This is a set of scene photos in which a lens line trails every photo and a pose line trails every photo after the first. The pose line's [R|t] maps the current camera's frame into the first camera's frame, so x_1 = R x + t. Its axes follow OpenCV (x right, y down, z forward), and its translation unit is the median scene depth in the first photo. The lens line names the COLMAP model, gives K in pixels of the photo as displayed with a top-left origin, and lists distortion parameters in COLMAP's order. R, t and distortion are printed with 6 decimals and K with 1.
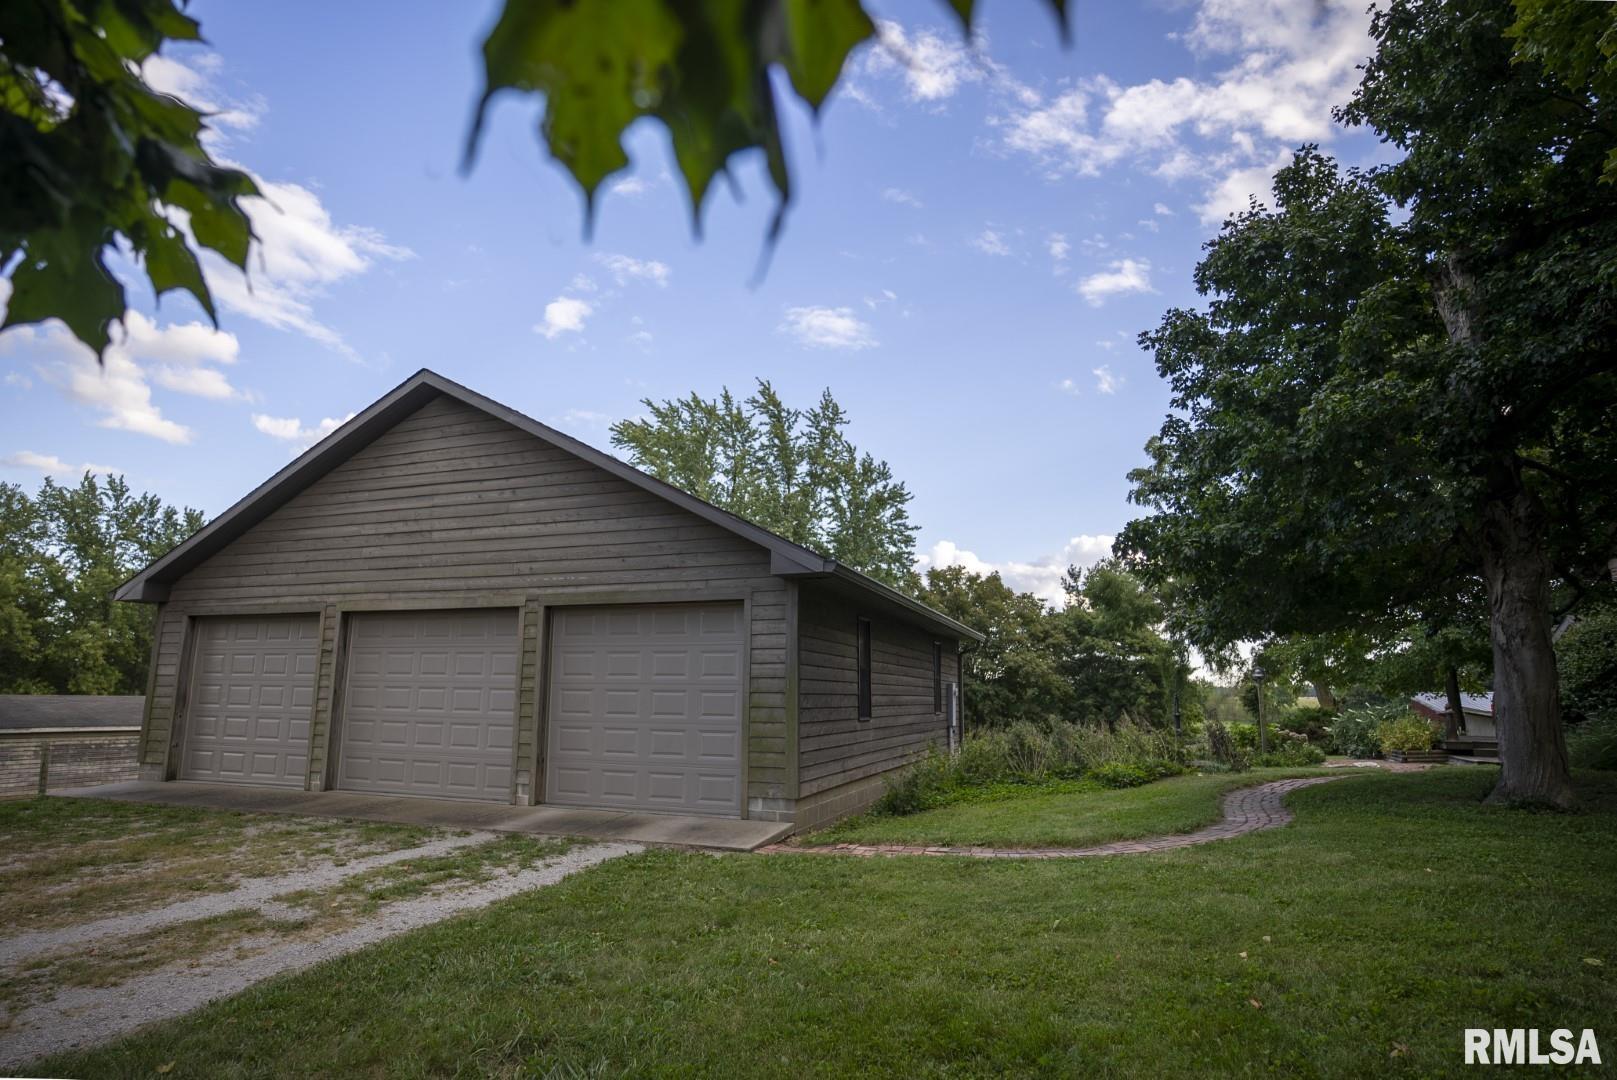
lens RADIAL K [[875.6, 0, 808.5], [0, 875.6, 540.0], [0, 0, 1]] dist [-0.067321, 0.037962]
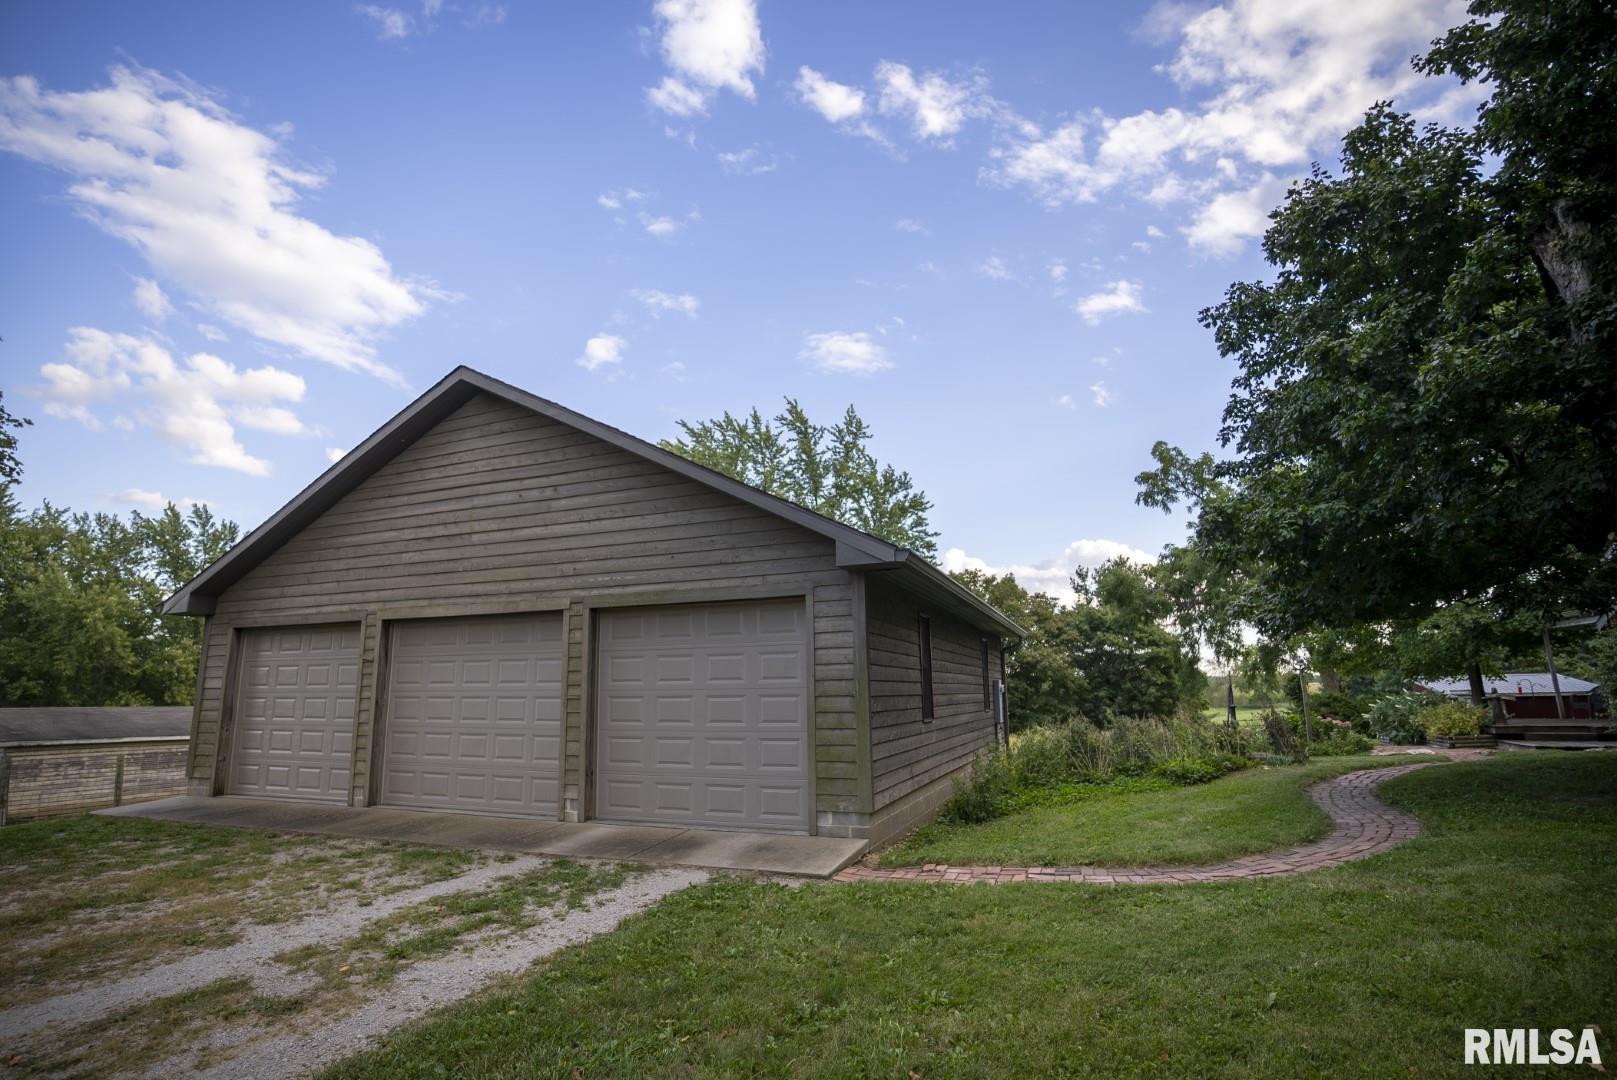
lens RADIAL K [[795.9, 0, 808.5], [0, 795.9, 540.0], [0, 0, 1]] dist [-0.080045, 0.034794]
pose [[0.999346, -0.026063, -0.025051, -0.037236], [0.025696, 0.999560, -0.014831, 0.017519], [0.025427, 0.014178, 0.999576, 0.127359]]
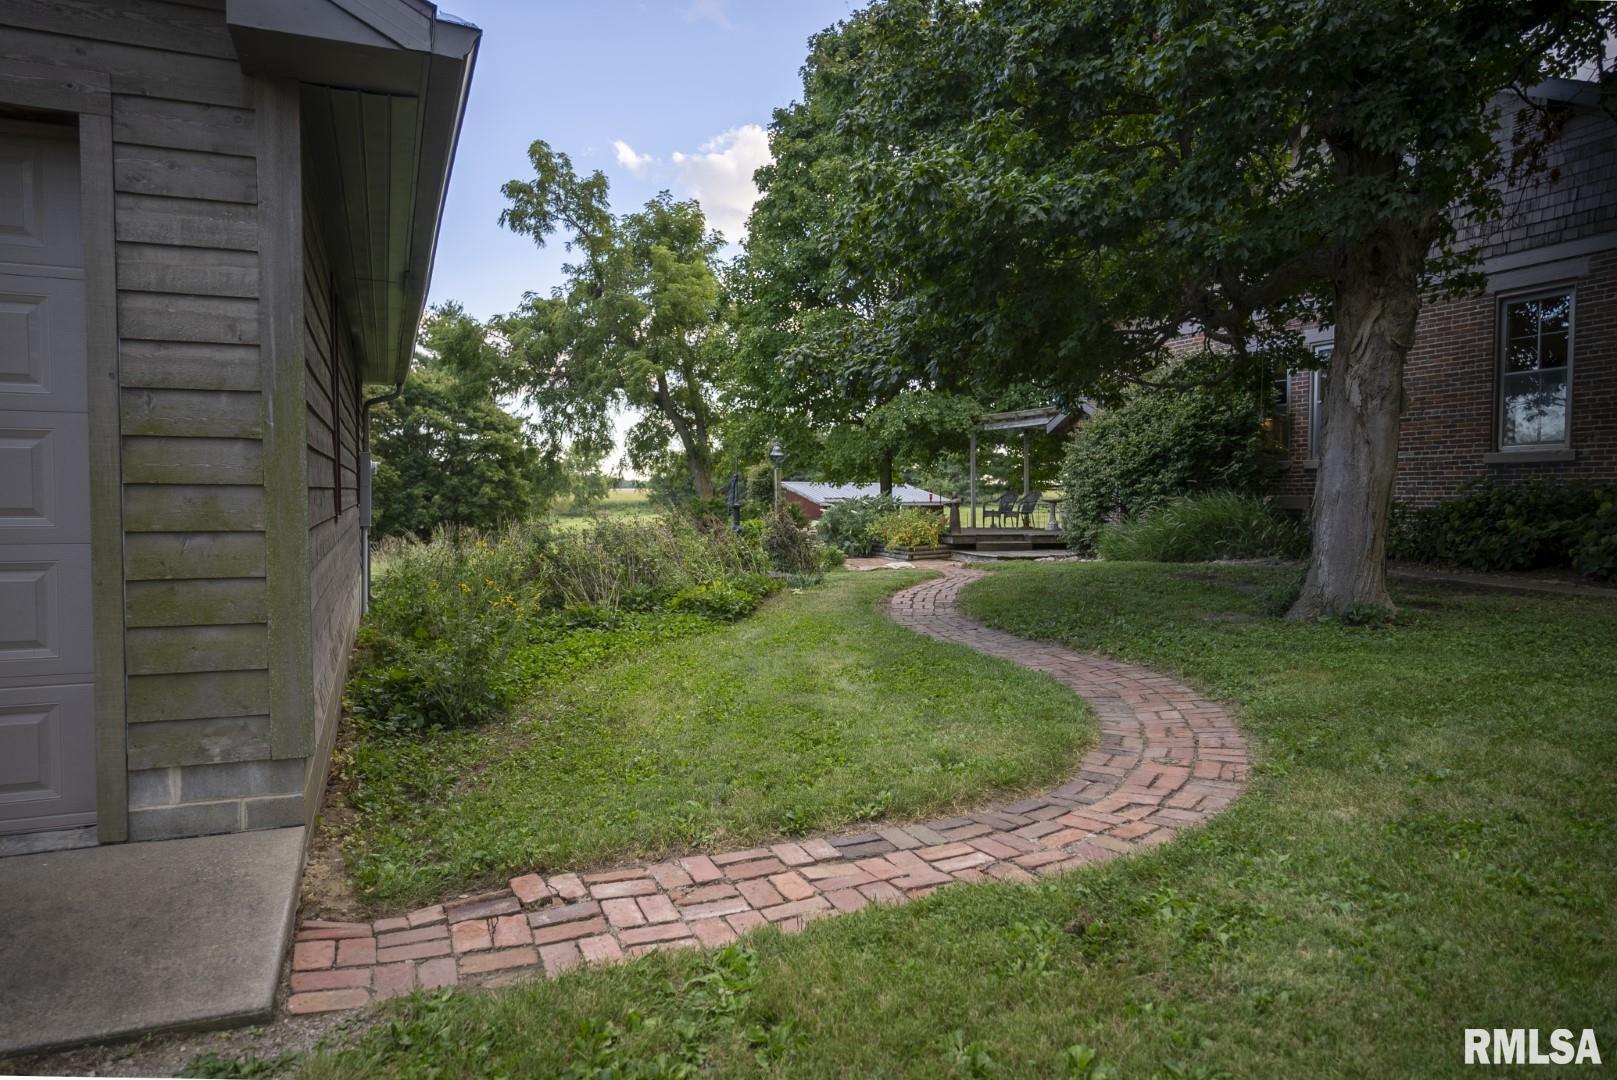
lens RADIAL K [[1056.9, 0, 808.5], [0, 1056.9, 540.0], [0, 0, 1]] dist [-0.036197, 0.036653]
pose [[0.758945, -0.032611, 0.650338, -0.093867], [-0.116071, 0.975975, 0.184394, 0.087936], [-0.640727, -0.215430, 0.736925, 0.439429]]
